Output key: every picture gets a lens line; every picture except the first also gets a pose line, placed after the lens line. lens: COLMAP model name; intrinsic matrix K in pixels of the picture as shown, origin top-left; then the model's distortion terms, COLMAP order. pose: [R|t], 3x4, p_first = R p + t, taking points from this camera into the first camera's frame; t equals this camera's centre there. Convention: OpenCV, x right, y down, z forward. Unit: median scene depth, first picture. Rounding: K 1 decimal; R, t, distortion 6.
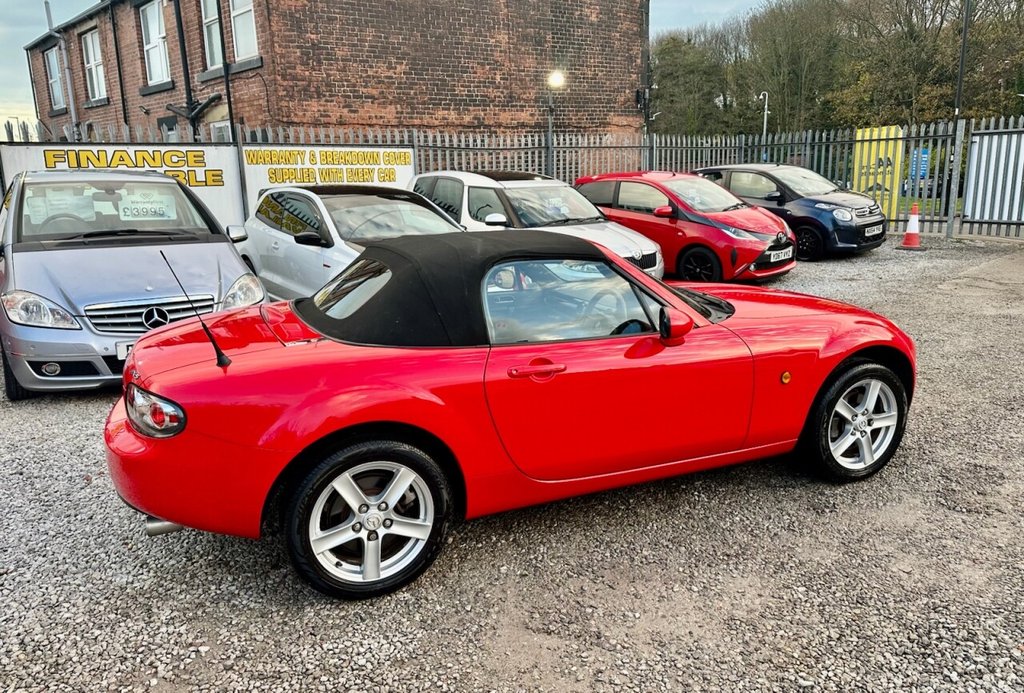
lens RADIAL K [[709.0, 0, 516.0], [0, 709.0, 348.5], [0, 0, 1]] dist [0.033722, -0.050091]
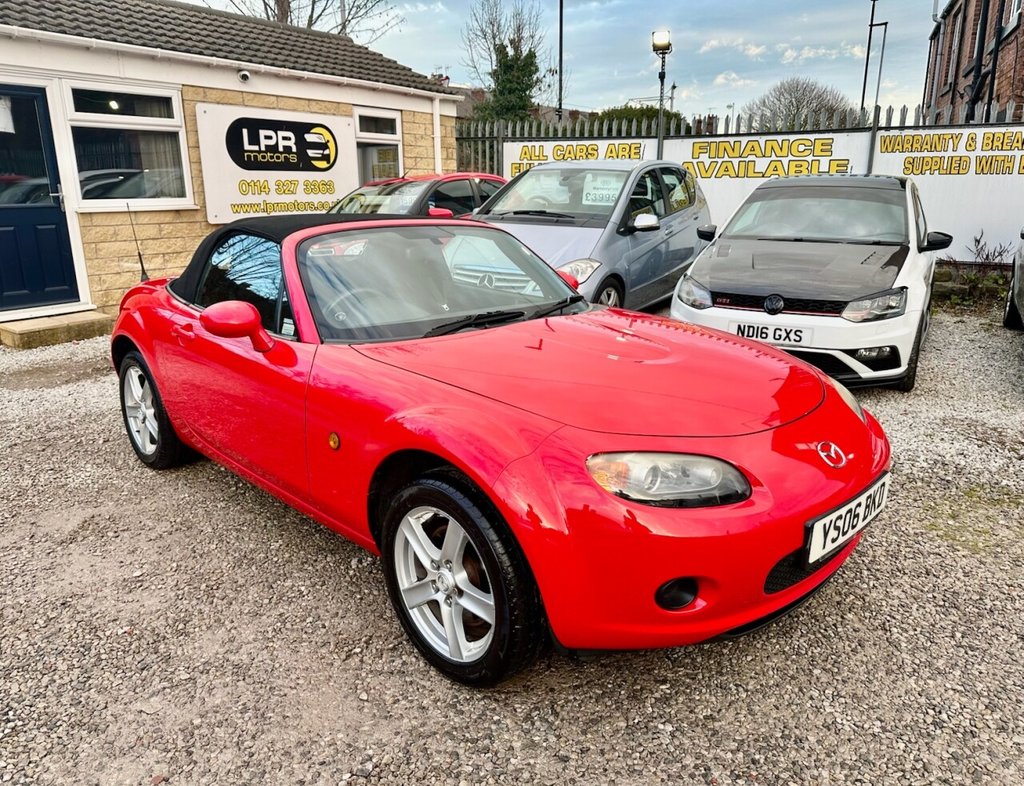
lens RADIAL K [[737.8, 0, 527.7], [0, 737.8, 403.0], [0, 0, 1]] dist [0.011279, -0.024429]
pose [[0.377025, 0.278358, -0.883385, 0.281065], [-0.219214, 0.953489, 0.206889, -0.048593], [0.899887, 0.115648, 0.420509, 0.222248]]
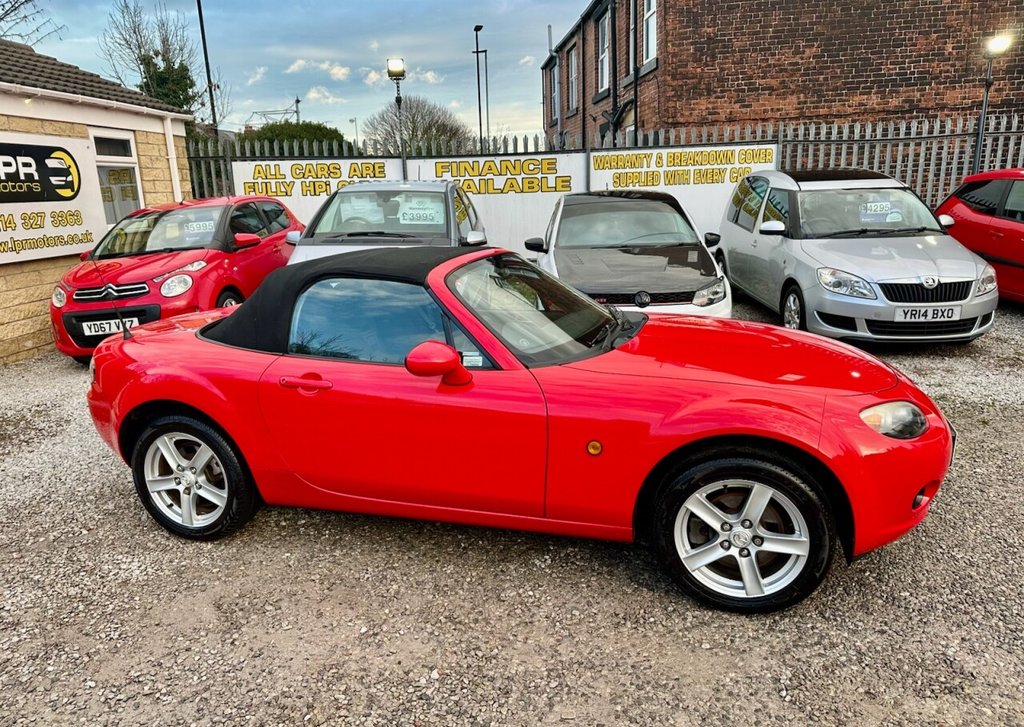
lens RADIAL K [[714.4, 0, 514.2], [0, 714.4, 397.8], [0, 0, 1]] dist [0.017934, -0.029570]
pose [[0.764435, 0.174643, -0.620596, 0.207230], [-0.131710, 0.984613, 0.114844, -0.024942], [0.631103, -0.006052, 0.775675, 0.080548]]
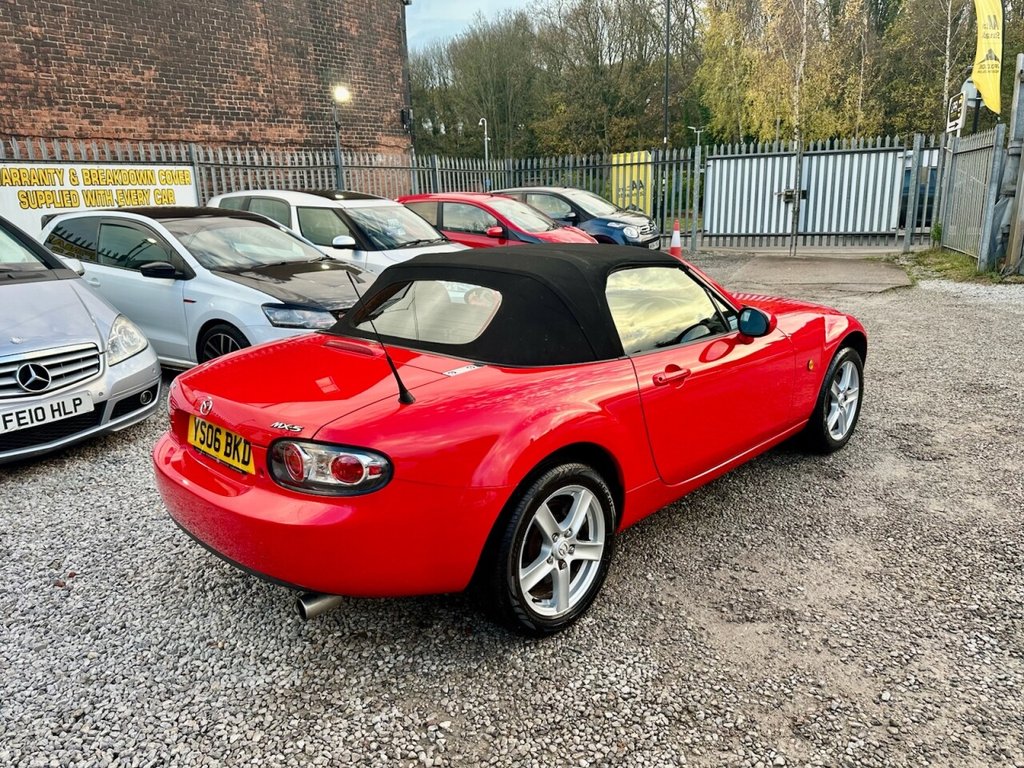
lens RADIAL K [[716.6, 0, 520.4], [0, 716.6, 397.0], [0, 0, 1]] dist [0.019799, -0.034649]
pose [[0.923985, -0.109318, 0.366472, -0.120623], [0.098971, 0.993981, 0.046968, -0.001827], [-0.369401, -0.007127, 0.929243, 0.028664]]
